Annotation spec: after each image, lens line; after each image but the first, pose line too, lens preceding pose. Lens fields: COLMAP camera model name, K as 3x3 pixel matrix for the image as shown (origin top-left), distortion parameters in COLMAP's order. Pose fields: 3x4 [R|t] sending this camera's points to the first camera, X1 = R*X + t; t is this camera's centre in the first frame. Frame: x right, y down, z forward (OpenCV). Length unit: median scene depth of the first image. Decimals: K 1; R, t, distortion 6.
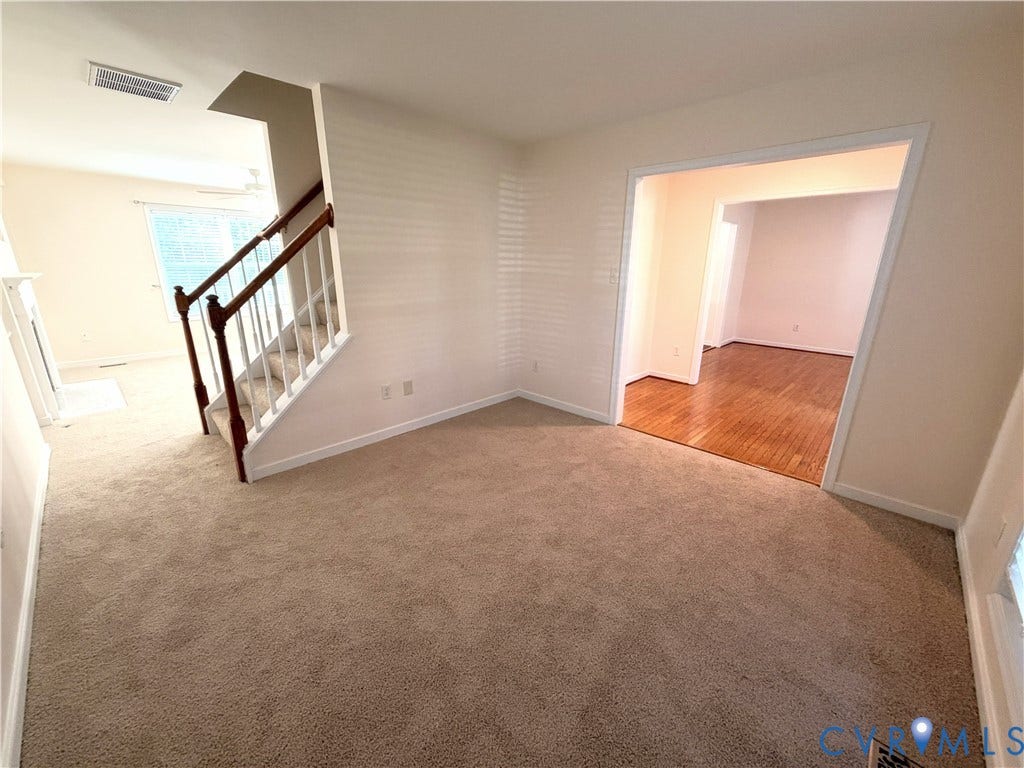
lens RADIAL K [[406.4, 0, 508.4], [0, 406.4, 382.1], [0, 0, 1]] dist [0.001581, 0.000245]
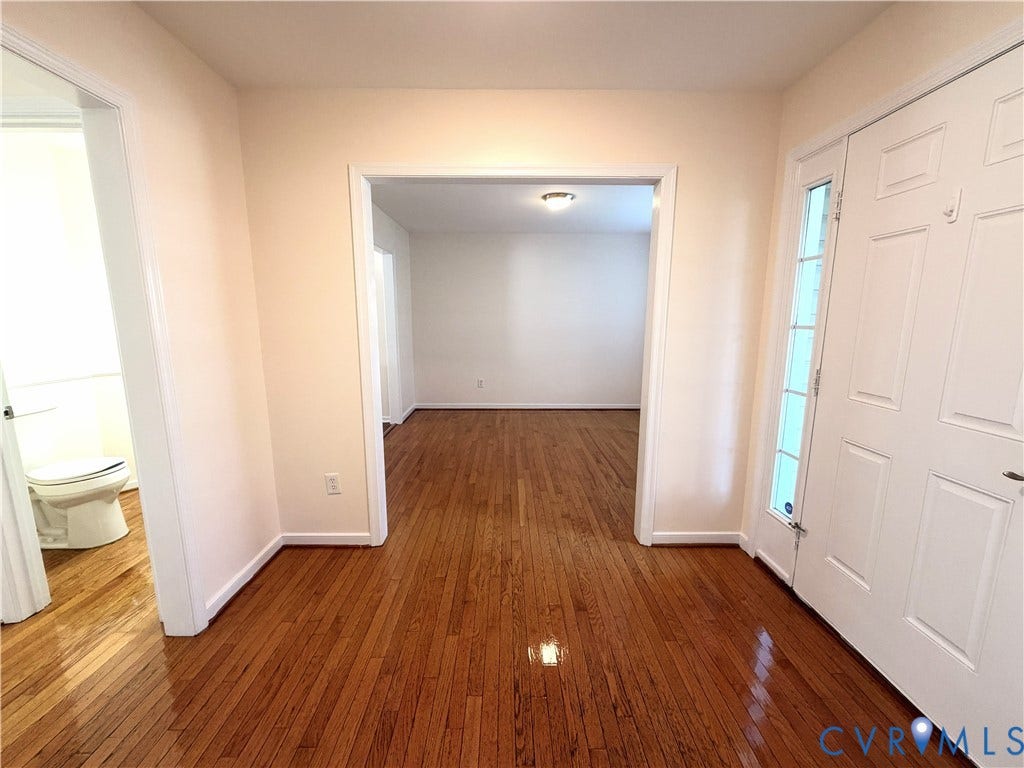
lens RADIAL K [[406.4, 0, 508.4], [0, 406.4, 382.1], [0, 0, 1]] dist [0.001581, 0.000245]
pose [[0.712343, -0.124368, 0.690724, 0.322079], [0.204655, 0.978211, -0.034929, -0.173150], [-0.671330, 0.166241, 0.722274, 0.657692]]
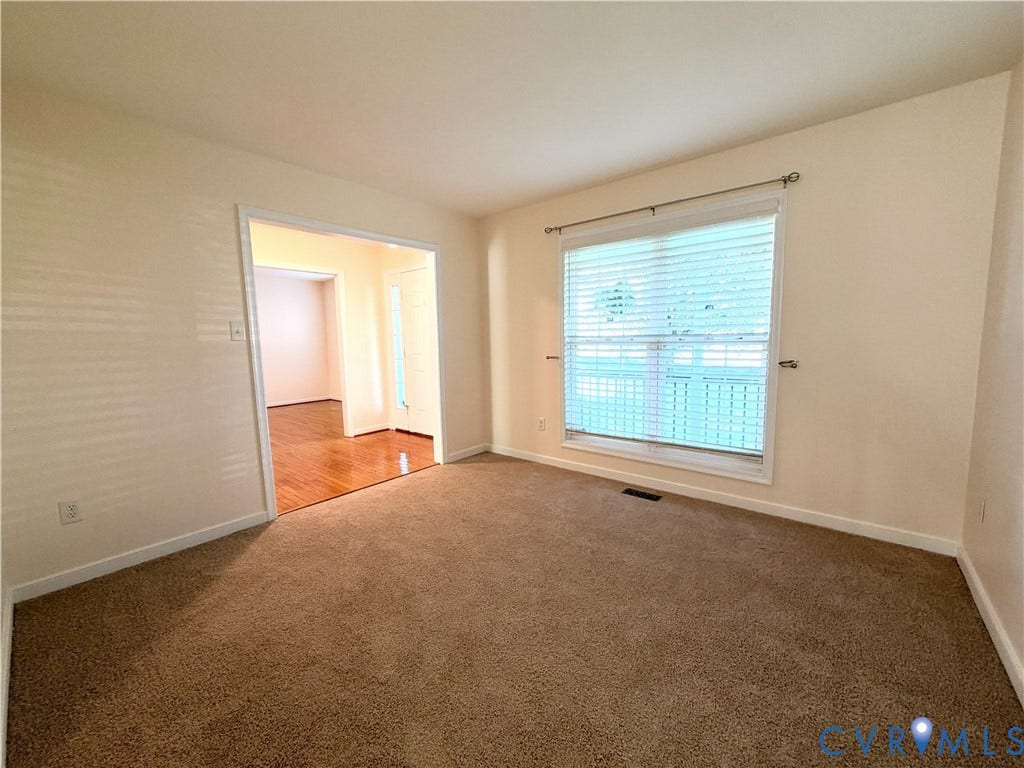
lens RADIAL K [[406.4, 0, 508.4], [0, 406.4, 382.1], [0, 0, 1]] dist [0.001581, 0.000245]
pose [[-0.069179, -0.115812, 0.990859, -0.483554], [0.301820, 0.944261, 0.131437, -0.102040], [-0.950852, 0.308154, -0.030368, 0.496859]]
